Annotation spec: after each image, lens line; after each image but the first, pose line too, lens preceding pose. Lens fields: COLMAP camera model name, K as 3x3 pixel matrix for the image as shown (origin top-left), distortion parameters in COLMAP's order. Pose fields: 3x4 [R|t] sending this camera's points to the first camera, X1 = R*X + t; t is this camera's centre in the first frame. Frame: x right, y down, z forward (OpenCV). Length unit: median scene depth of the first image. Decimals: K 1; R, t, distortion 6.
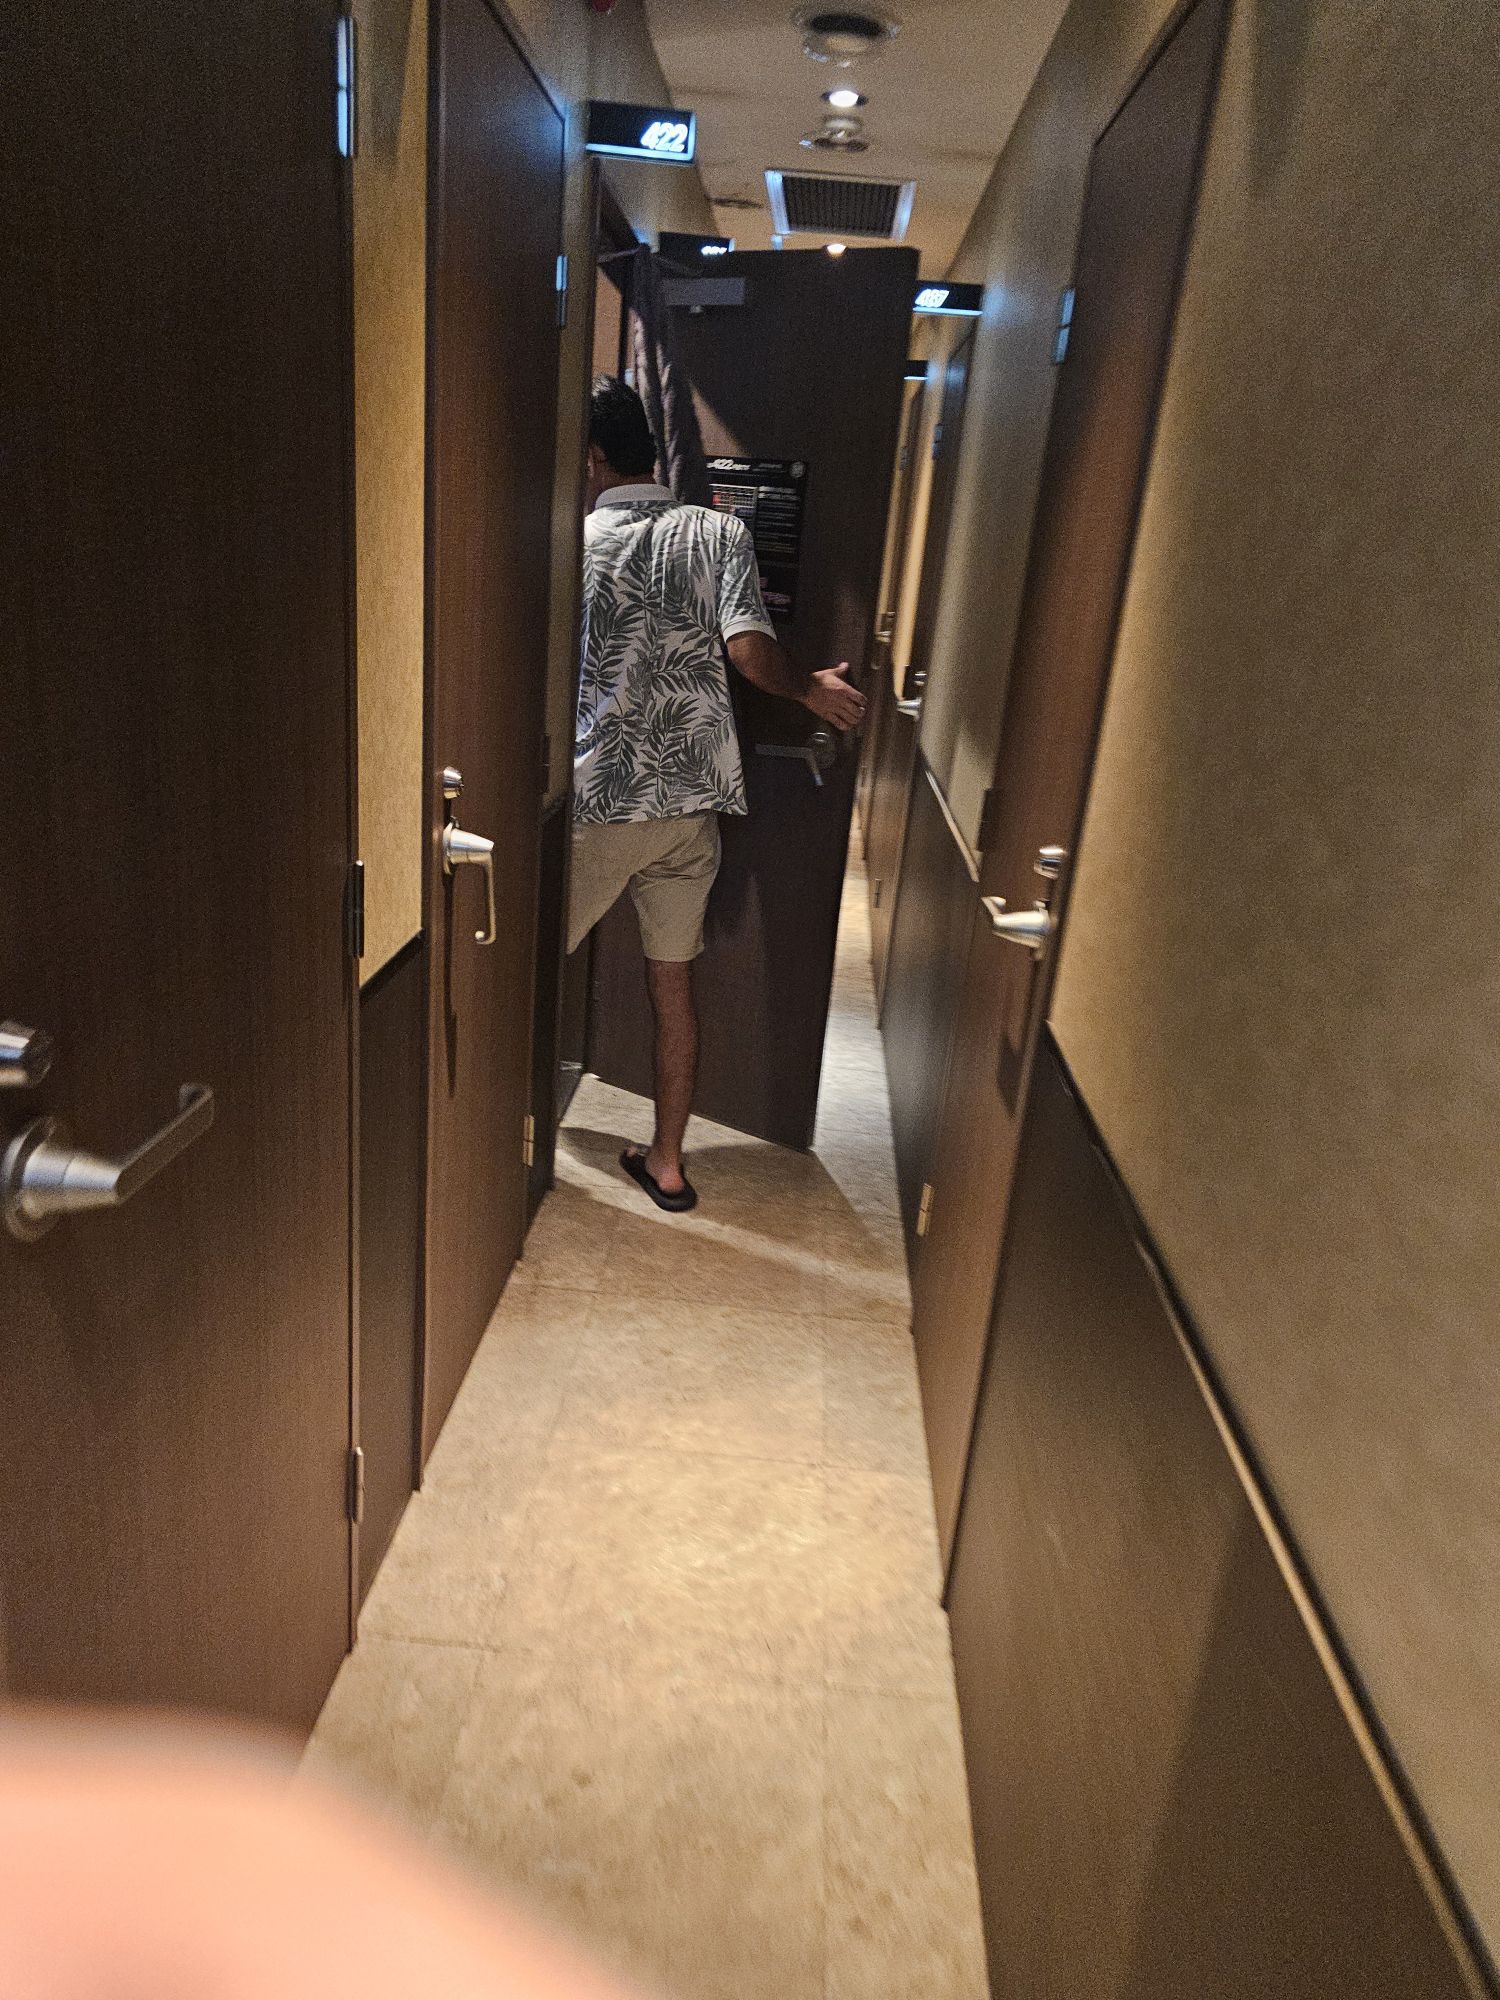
lens RADIAL K [[1438.1, 0, 773.3], [0, 1438.1, 1034.8], [0, 0, 1]] dist [0.044494, -0.002566]
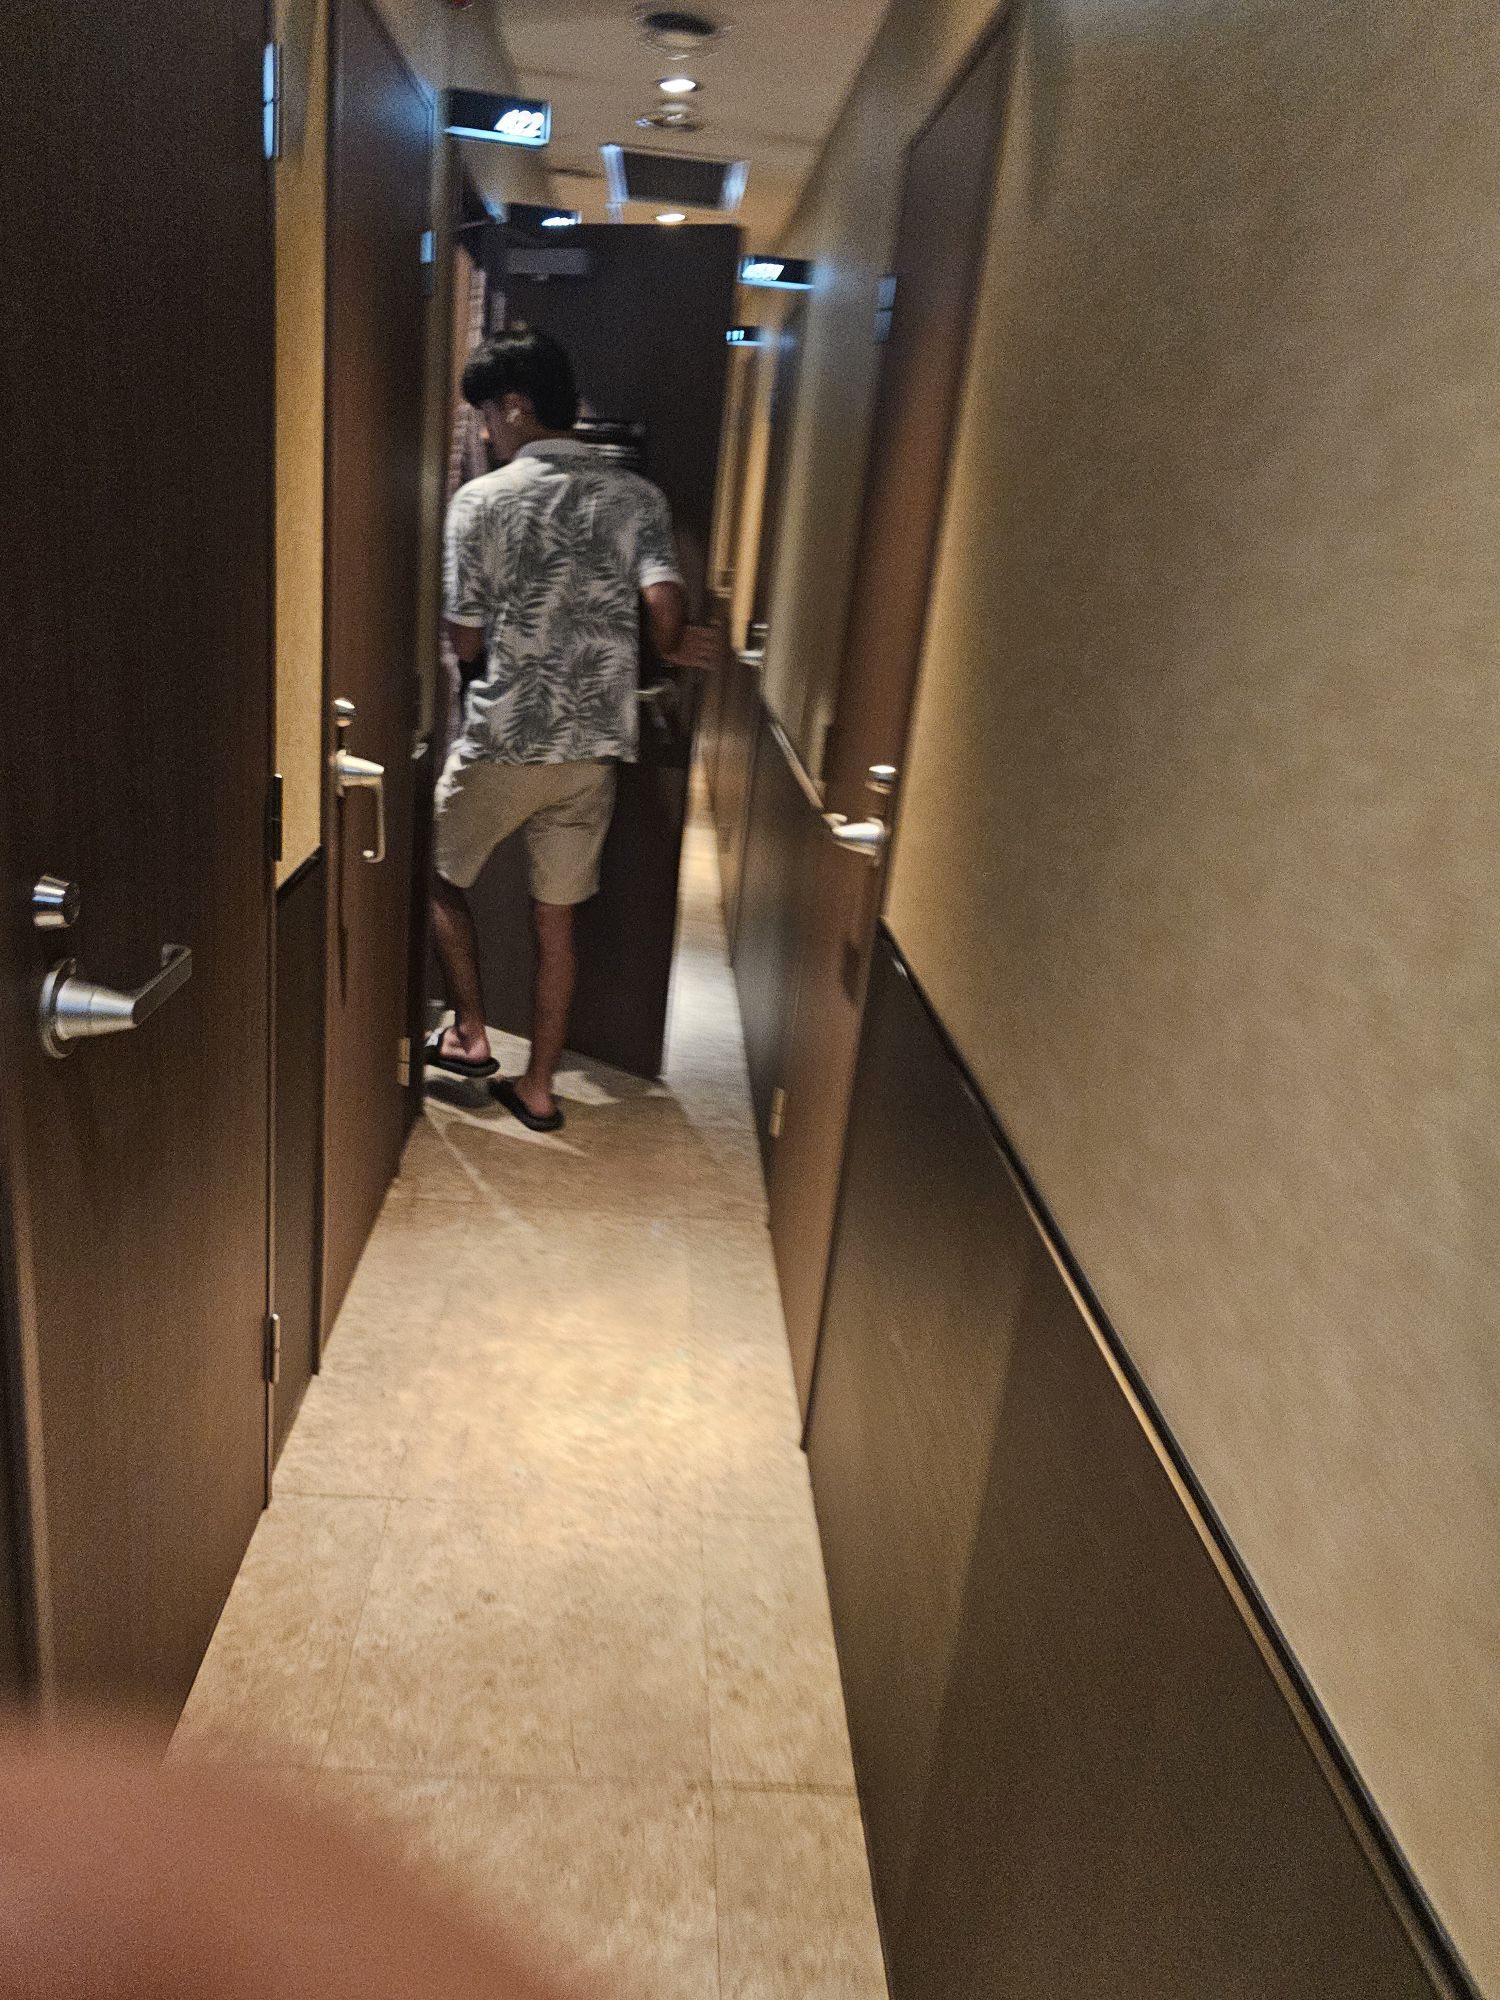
lens RADIAL K [[1453.4, 0, 750.0], [0, 1453.4, 1000.0], [0, 0, 1]] dist [0.053936, -0.015364]
pose [[0.995548, -0.021758, 0.091712, -0.018305], [0.021728, 0.999763, 0.001316, 0.041659], [-0.091719, 0.000682, 0.995785, -0.115437]]
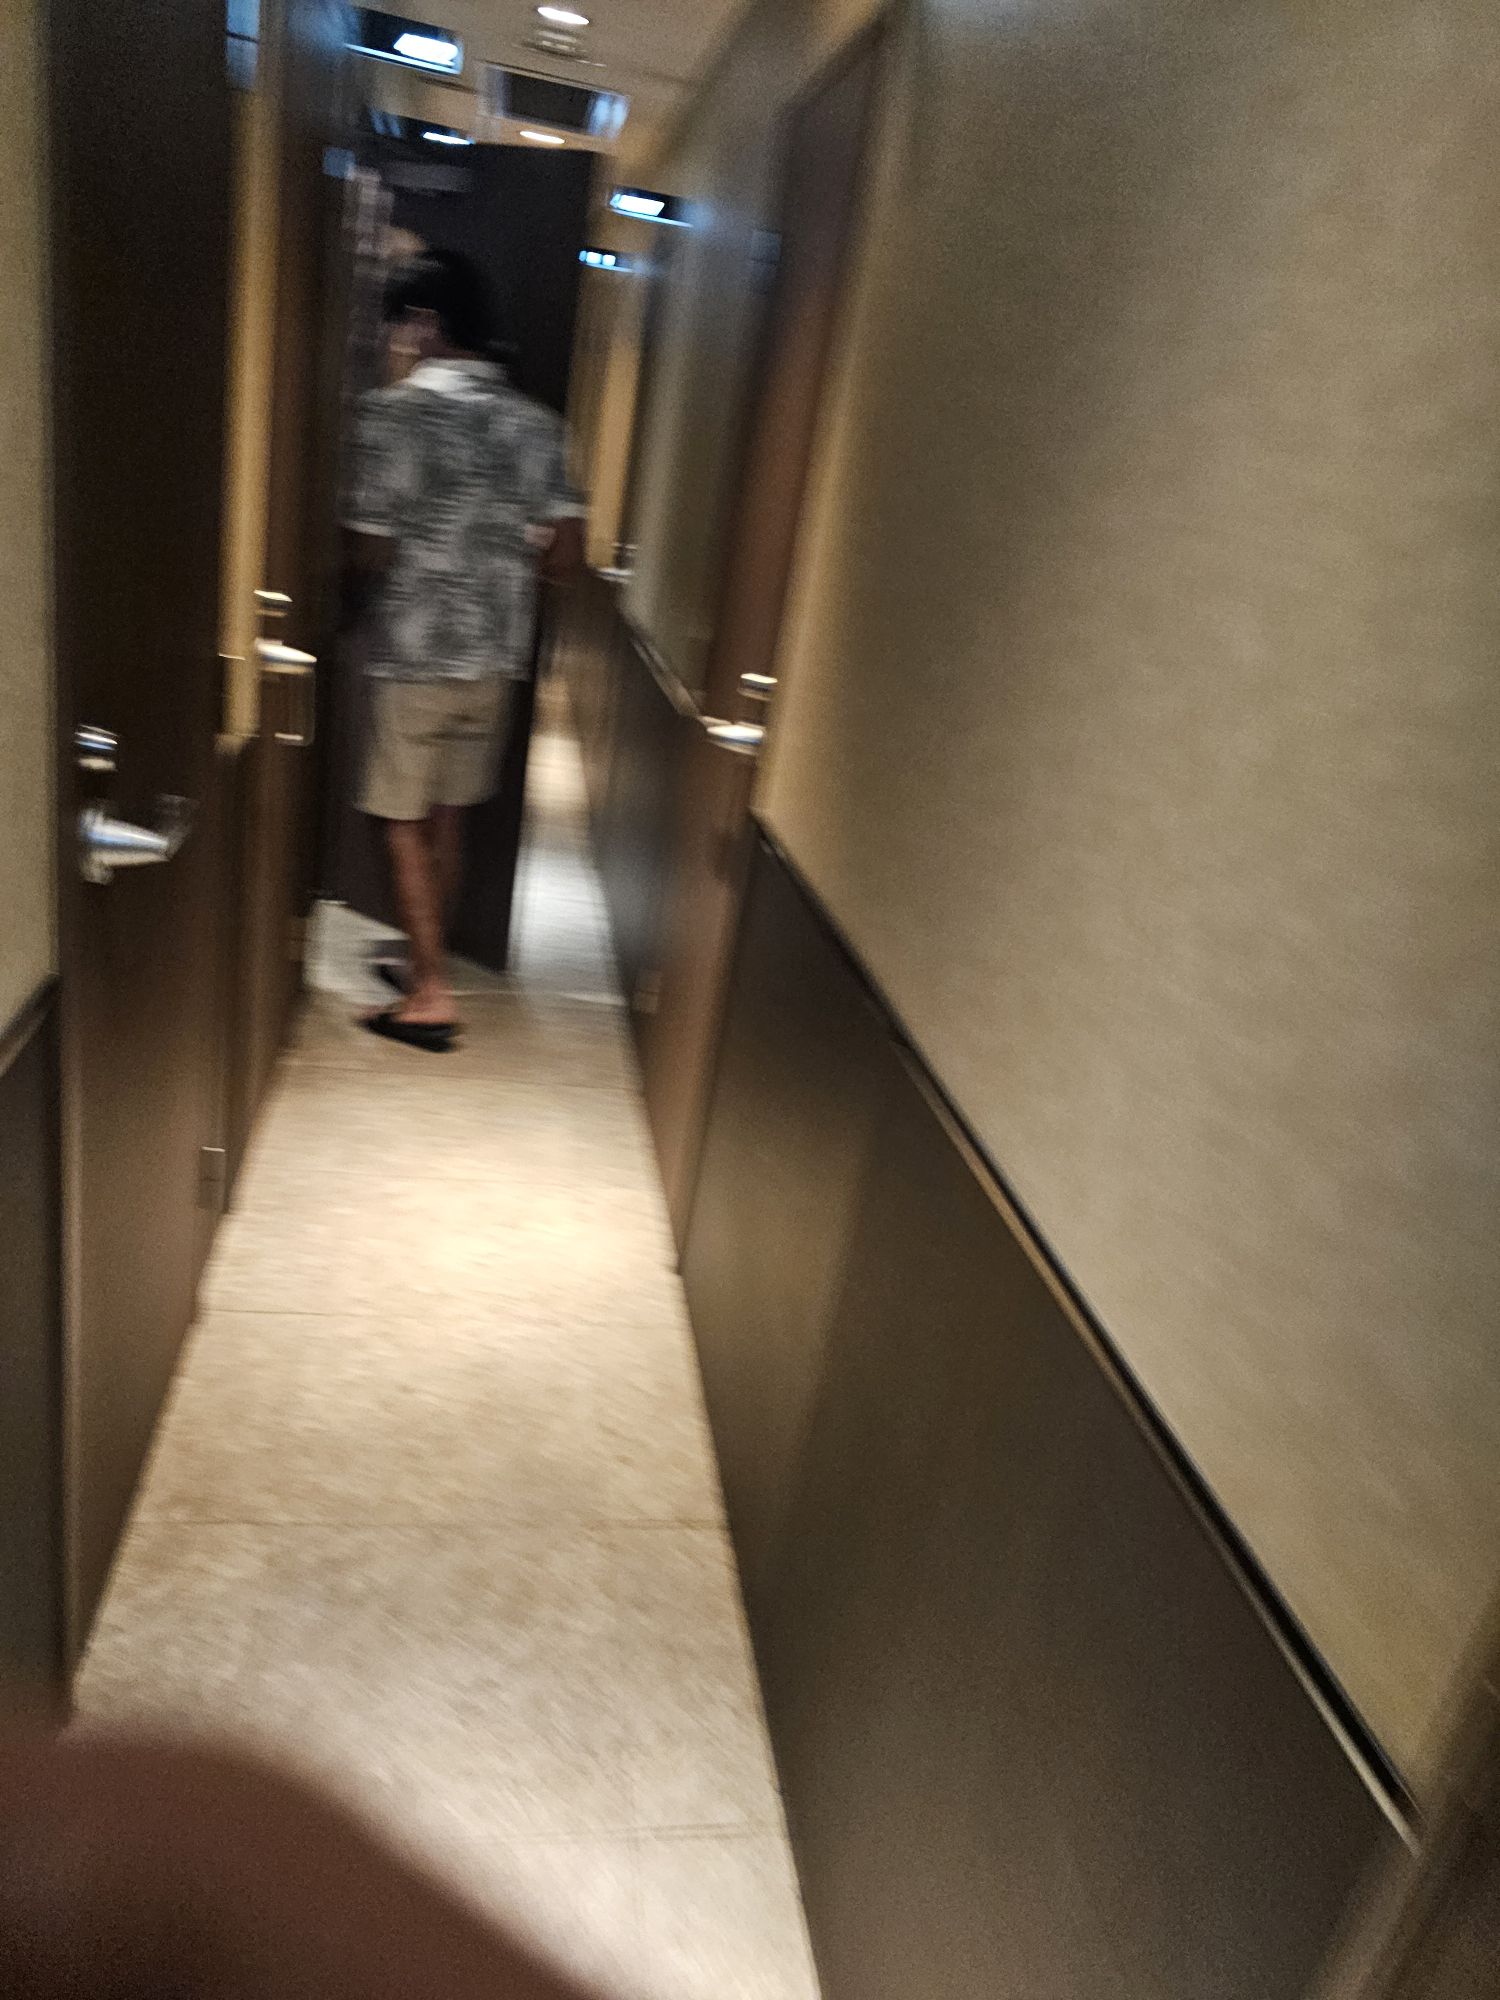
lens RADIAL K [[1413.5, 0, 750.0], [0, 1413.5, 1000.0], [0, 0, 1]] dist [0.049775, -0.002804]
pose [[0.978307, -0.015181, 0.206601, -0.070259], [0.002667, 0.998152, 0.060712, 0.070138], [-0.207141, -0.058844, 0.976540, -0.222963]]
